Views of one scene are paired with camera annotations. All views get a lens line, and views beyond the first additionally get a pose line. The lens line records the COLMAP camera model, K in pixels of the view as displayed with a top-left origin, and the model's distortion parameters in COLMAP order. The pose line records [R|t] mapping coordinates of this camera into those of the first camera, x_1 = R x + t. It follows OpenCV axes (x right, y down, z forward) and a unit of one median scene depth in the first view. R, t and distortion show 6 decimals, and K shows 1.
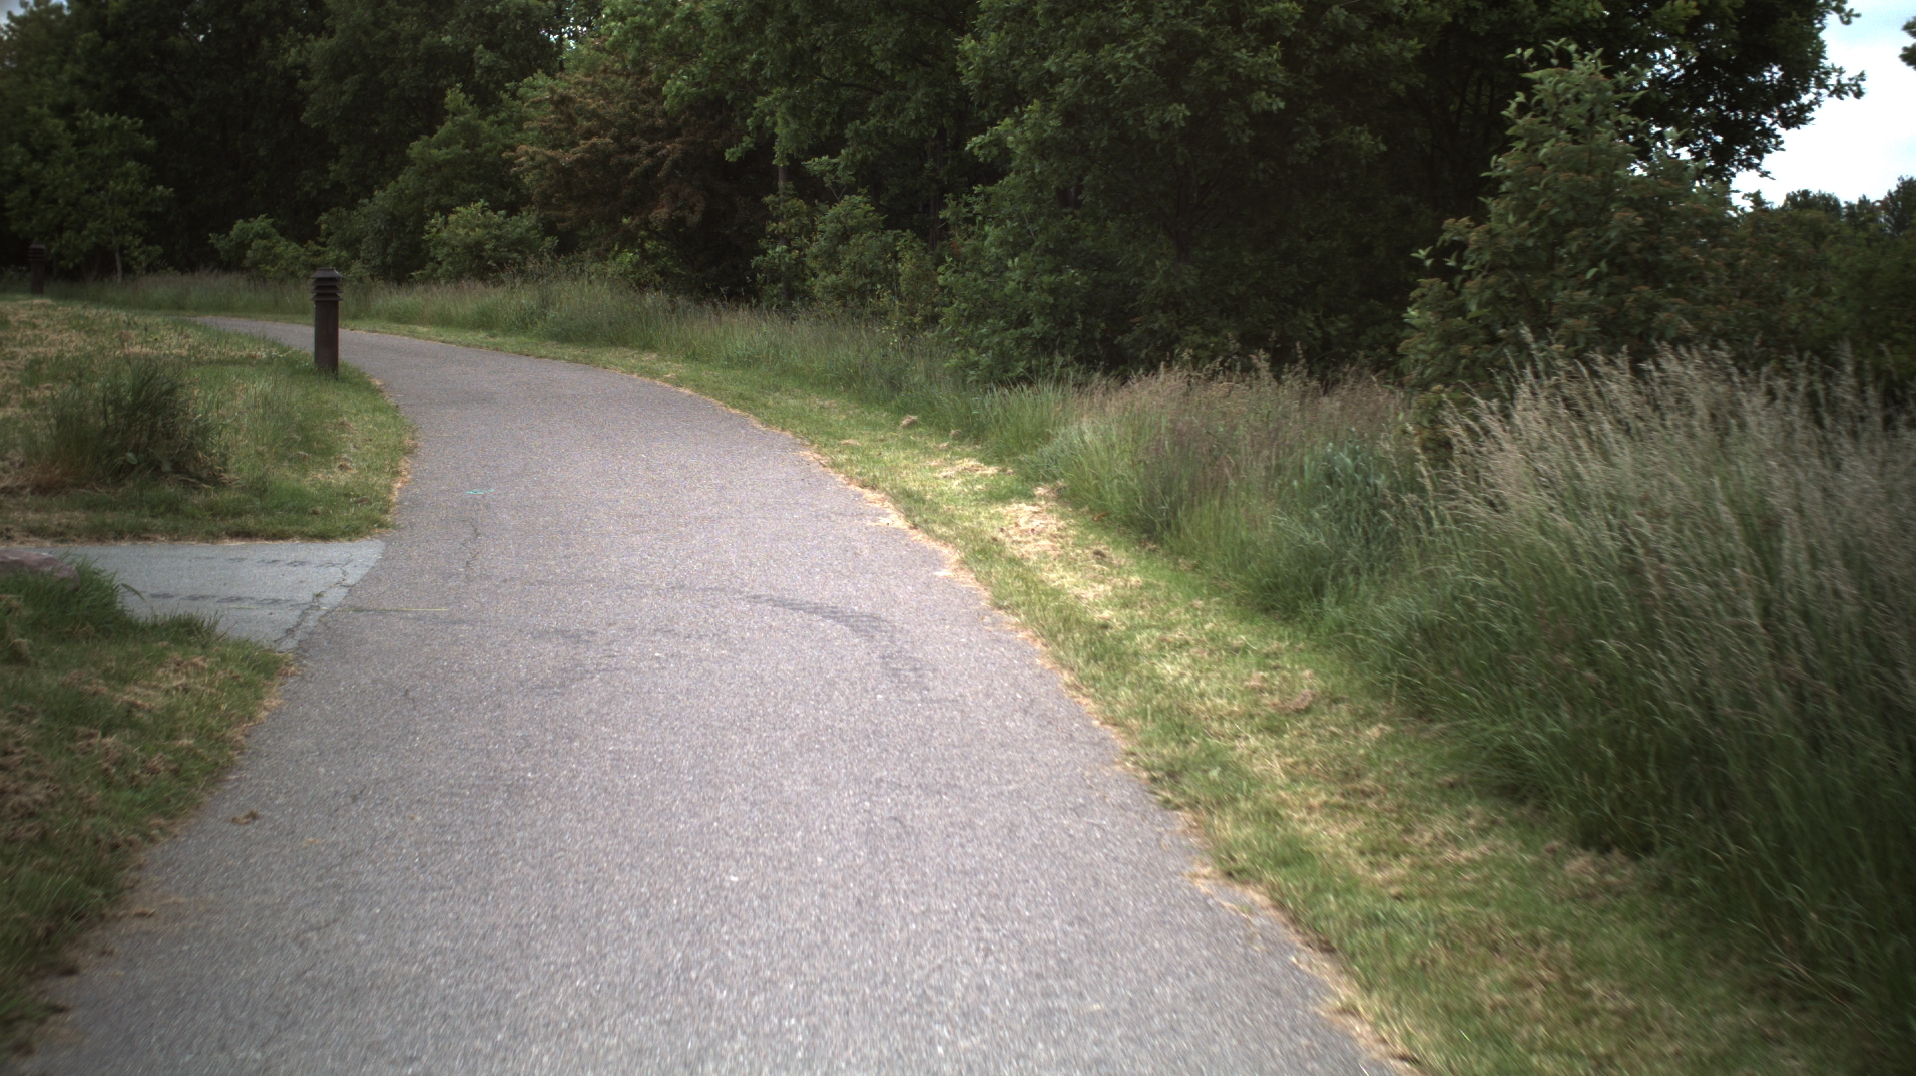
lens RADIAL K [[3551.0, 0, 958.0], [0, 3551.0, 538.0], [0, 0, 1]] dist [-0.283948, 0.185982]
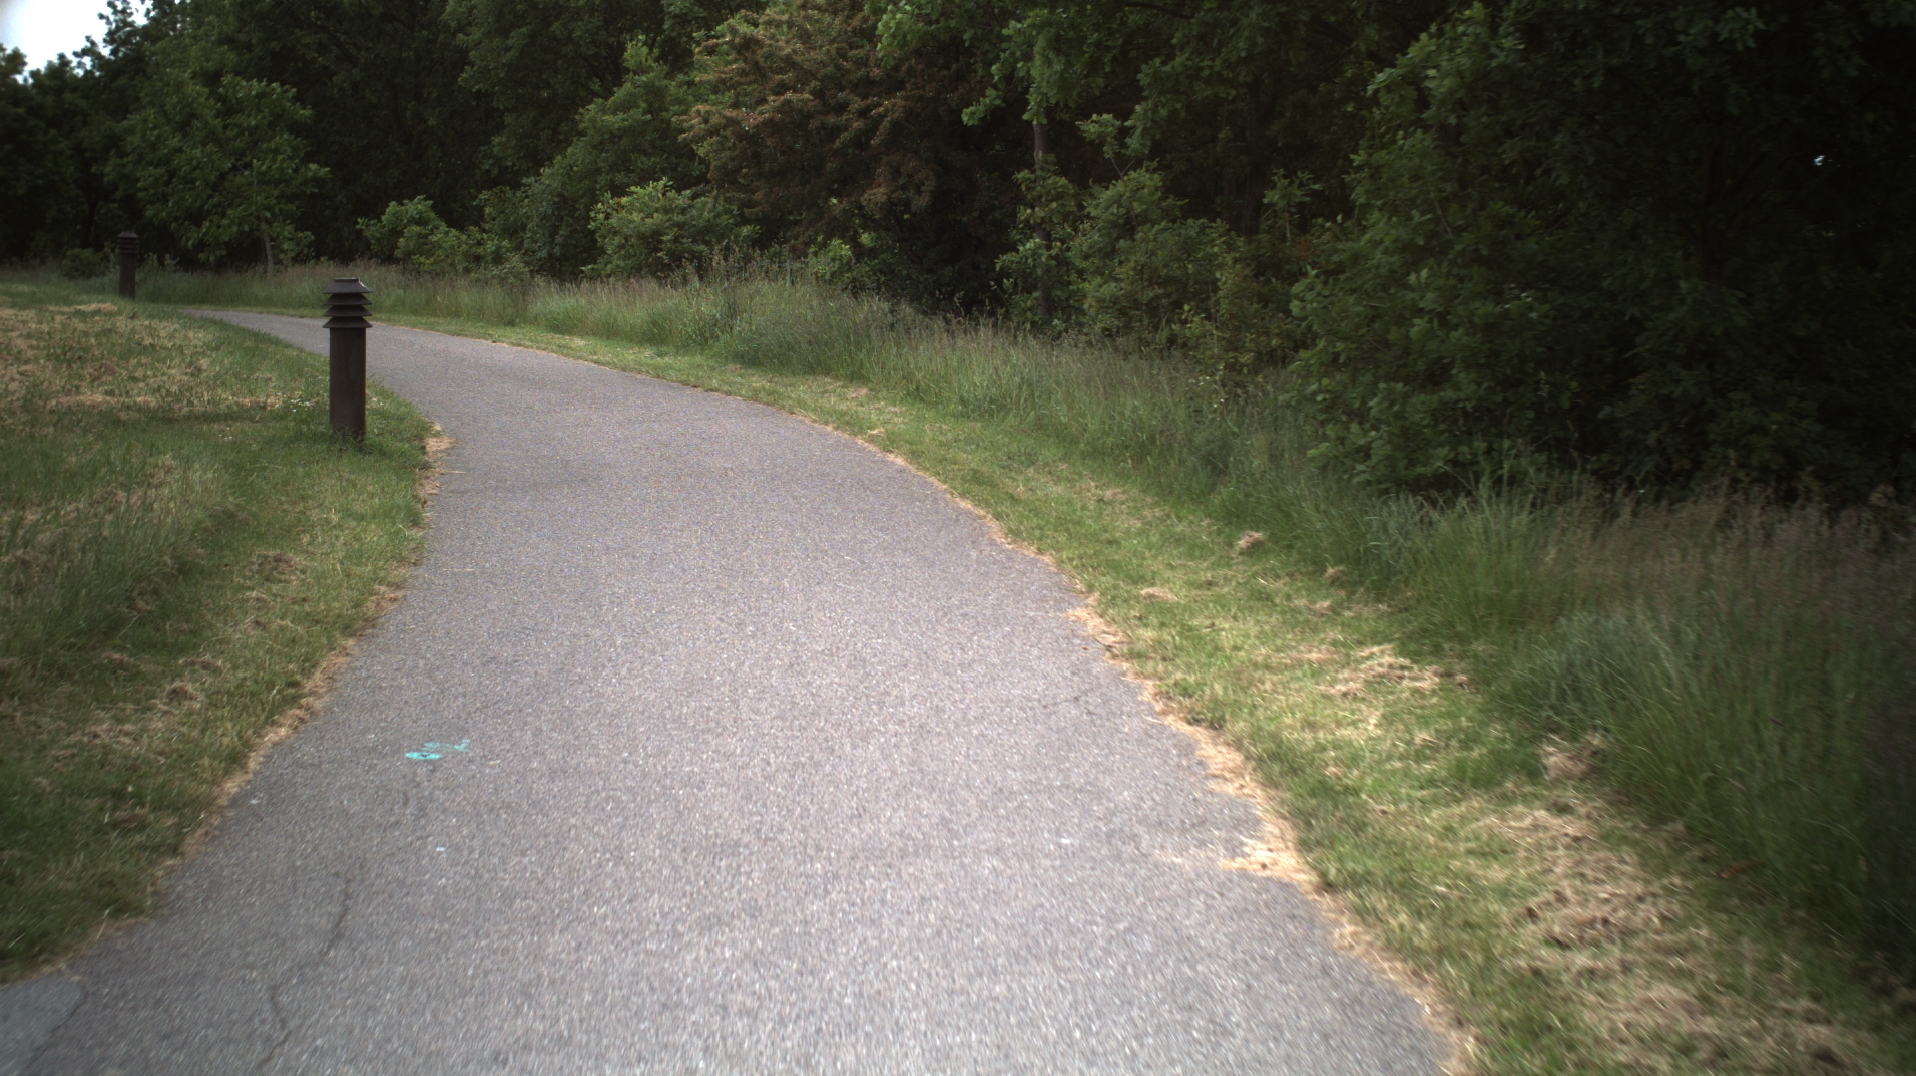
lens RADIAL K [[3551.0, 0, 958.0], [0, 3551.0, 538.0], [0, 0, 1]] dist [-0.283948, 0.185982]
pose [[0.997376, 0.004982, -0.072229, -0.019380], [-0.004584, 0.999973, 0.005683, -0.036152], [0.072255, -0.005337, 0.997372, 0.388881]]
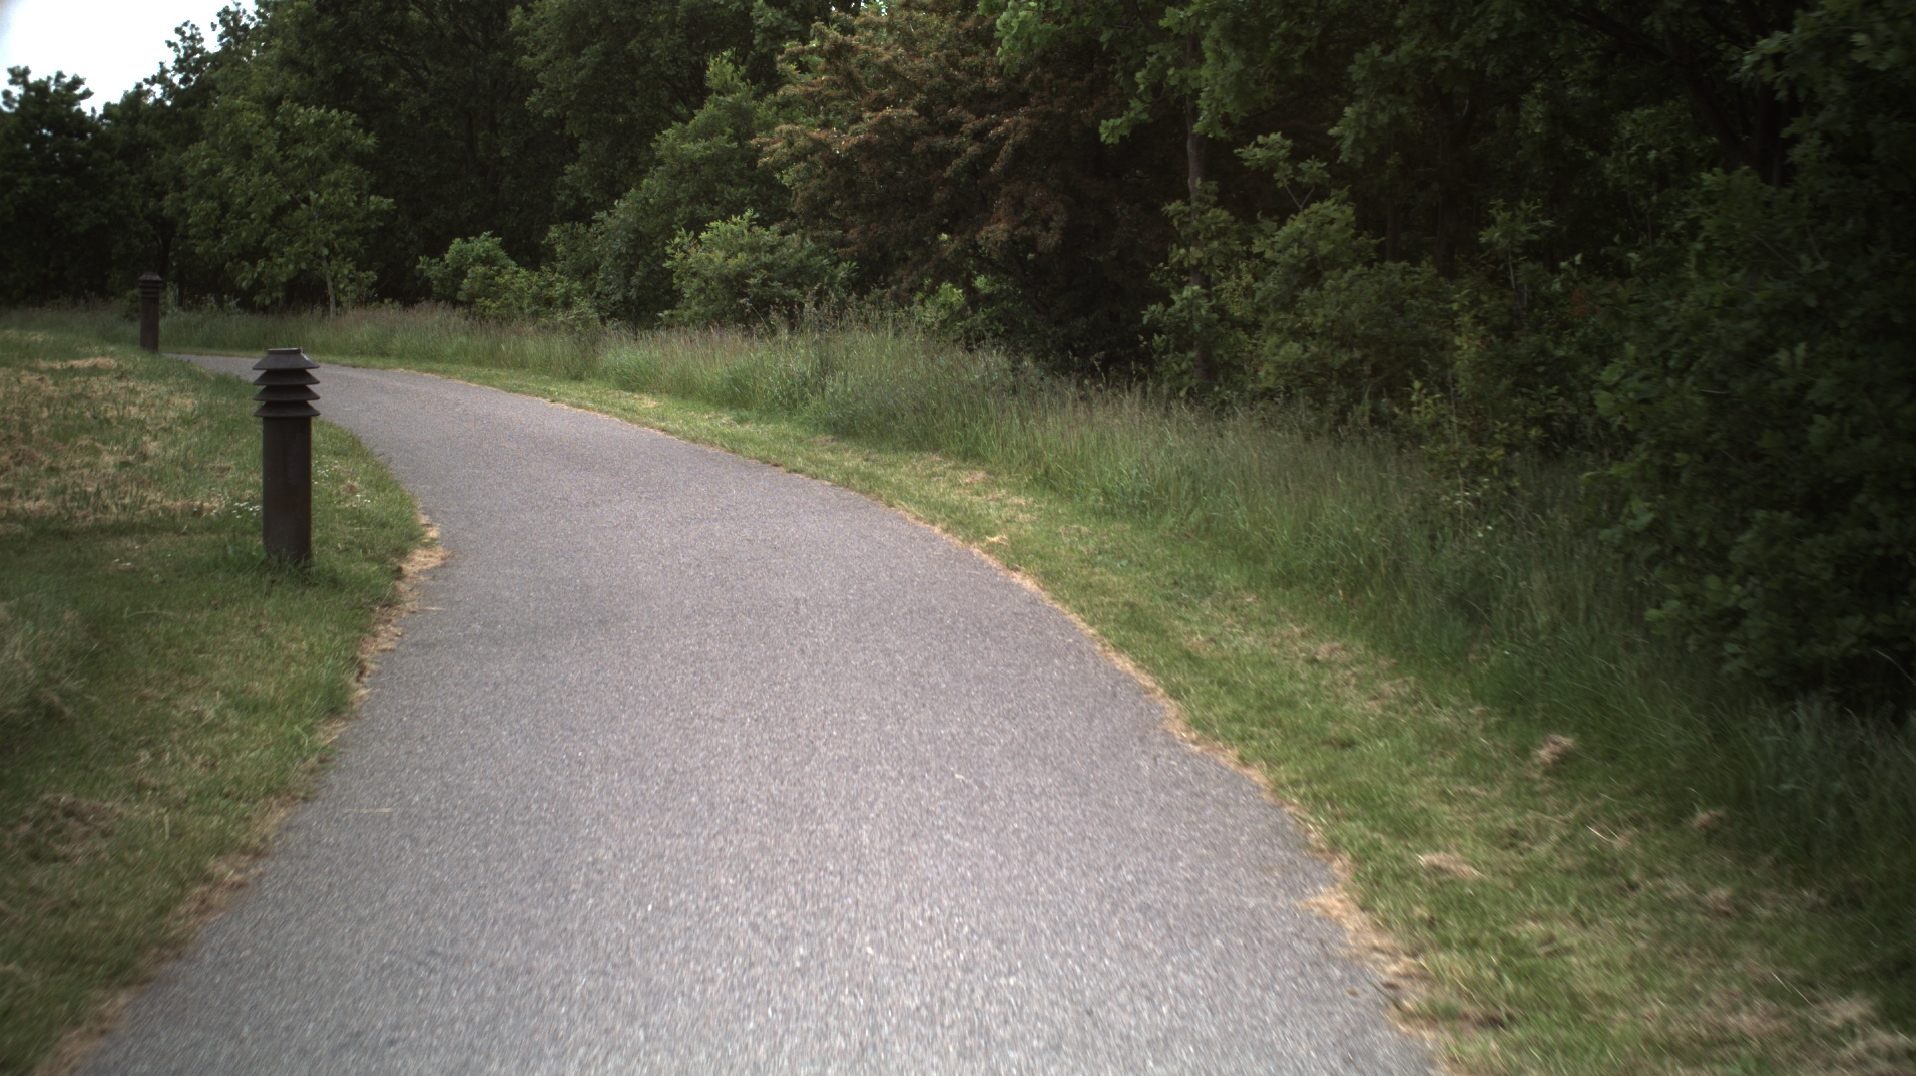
lens RADIAL K [[3551.0, 0, 958.0], [0, 3551.0, 538.0], [0, 0, 1]] dist [-0.283948, 0.185982]
pose [[0.994549, 0.002853, -0.104234, -0.039381], [-0.003226, 0.999989, -0.003417, -0.054936], [0.104223, 0.003734, 0.994547, 0.583069]]
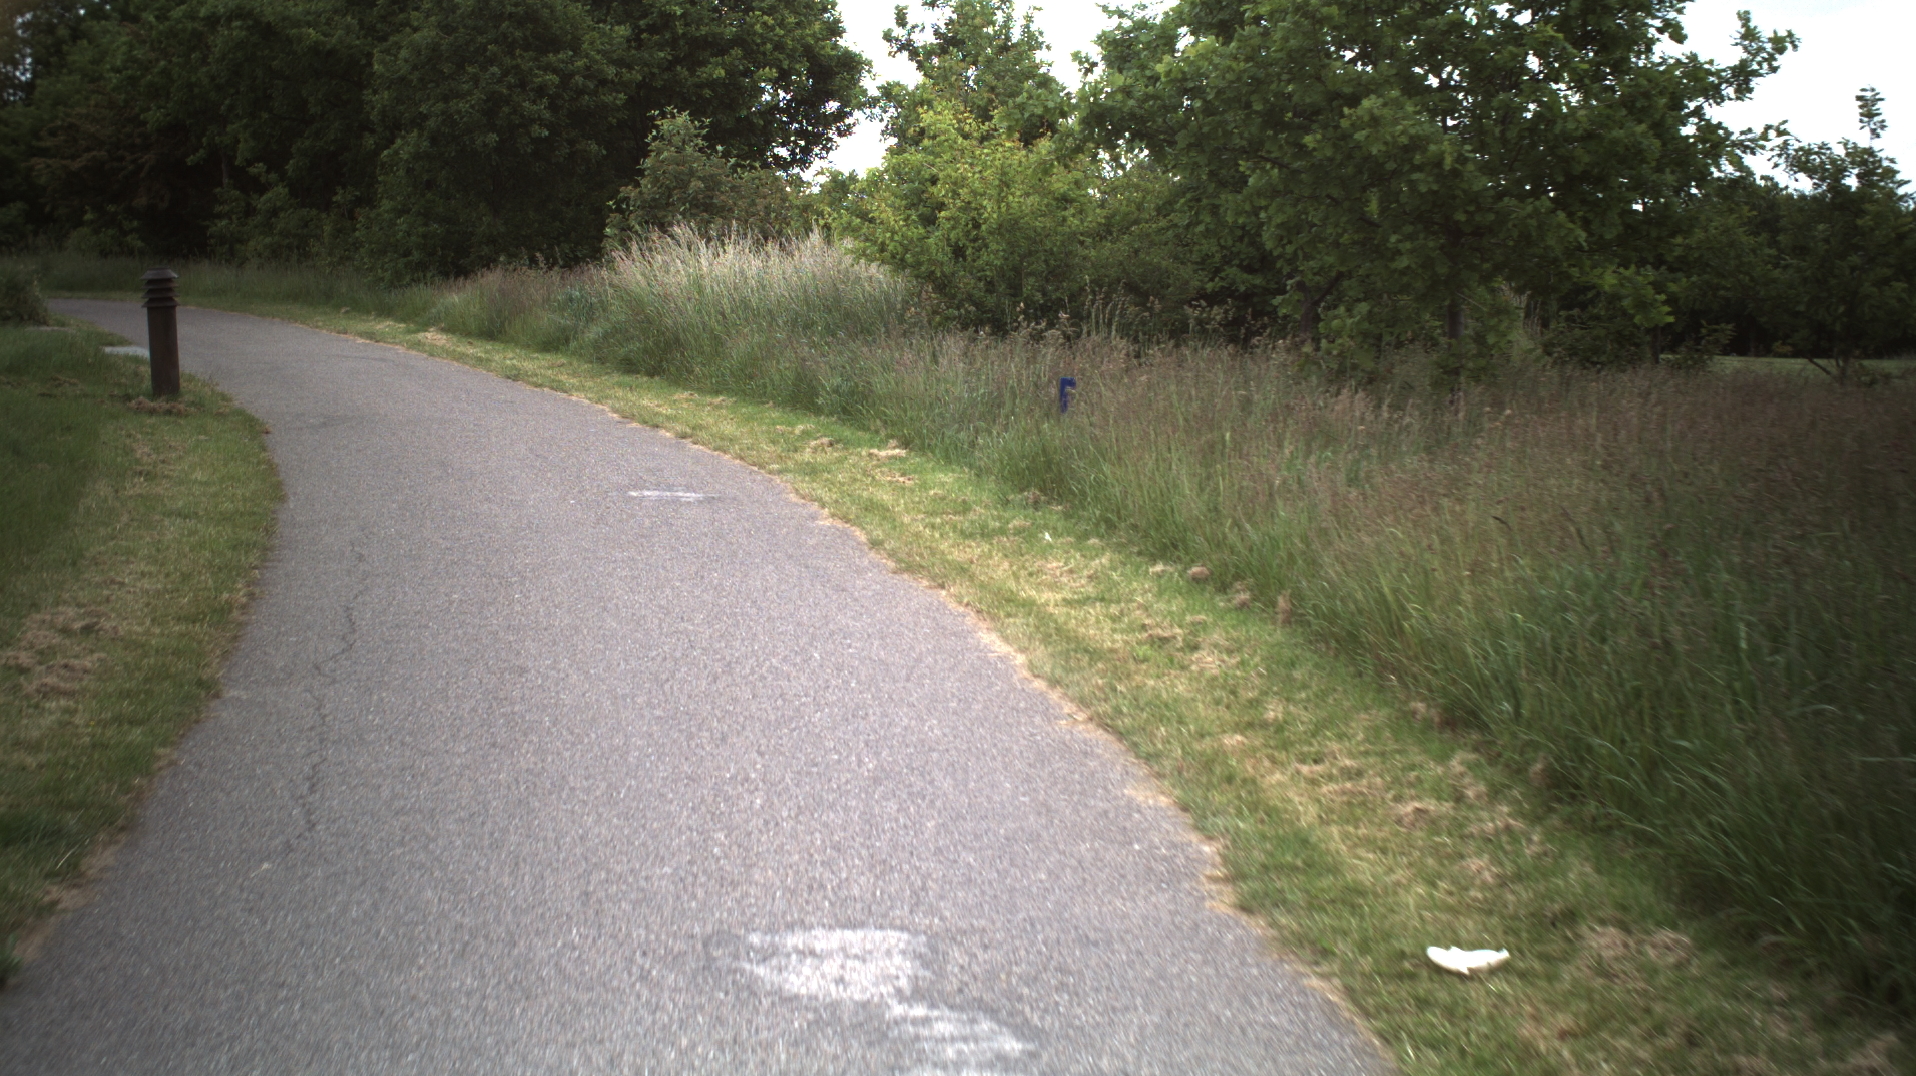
lens RADIAL K [[3551.0, 0, 958.0], [0, 3551.0, 538.0], [0, 0, 1]] dist [-0.283948, 0.185982]
pose [[0.979274, -0.029100, 0.200438, -0.067935], [0.028570, 0.999576, 0.005538, 0.078356], [-0.200515, 0.000303, 0.979691, -0.773134]]
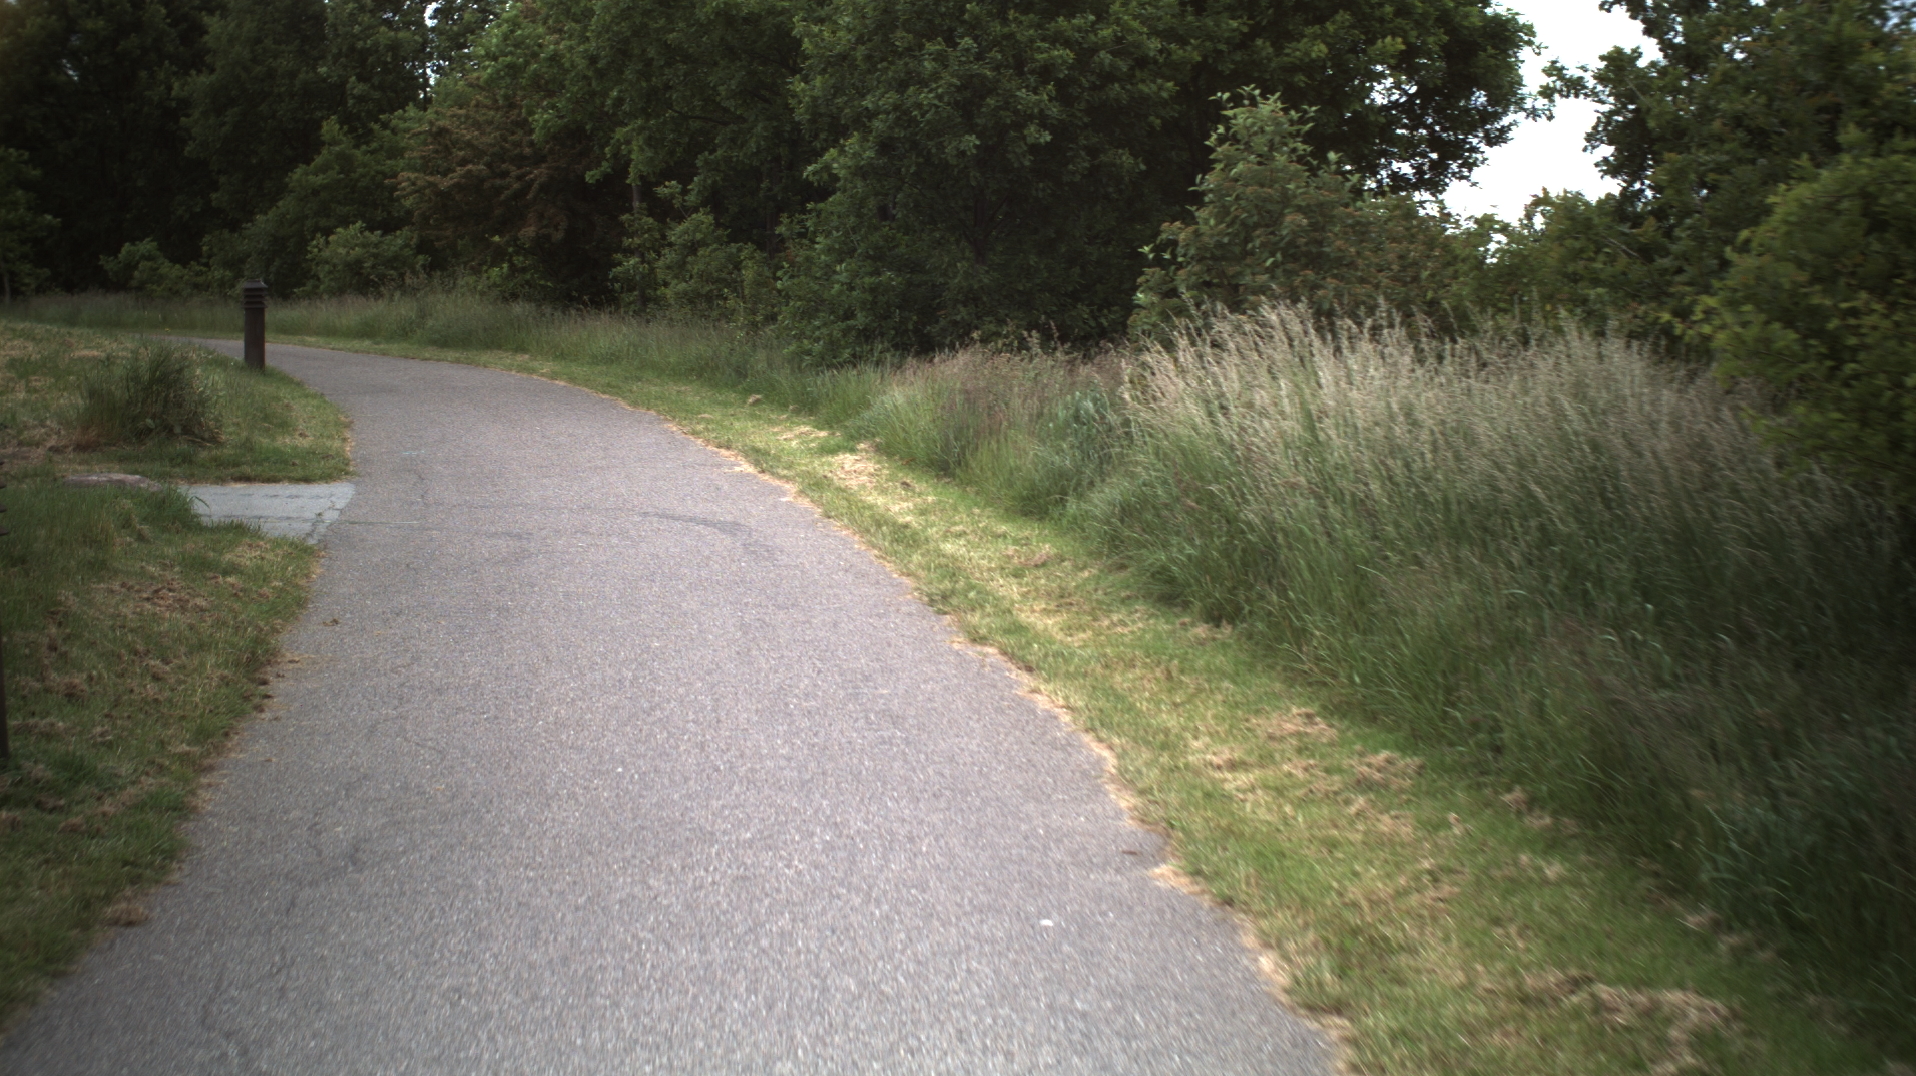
lens RADIAL K [[3551.0, 0, 958.0], [0, 3551.0, 538.0], [0, 0, 1]] dist [-0.283948, 0.185982]
pose [[0.998850, -0.014144, 0.045812, -0.000563], [0.014370, 0.999886, -0.004610, 0.019692], [-0.045741, 0.005264, 0.998939, -0.194629]]
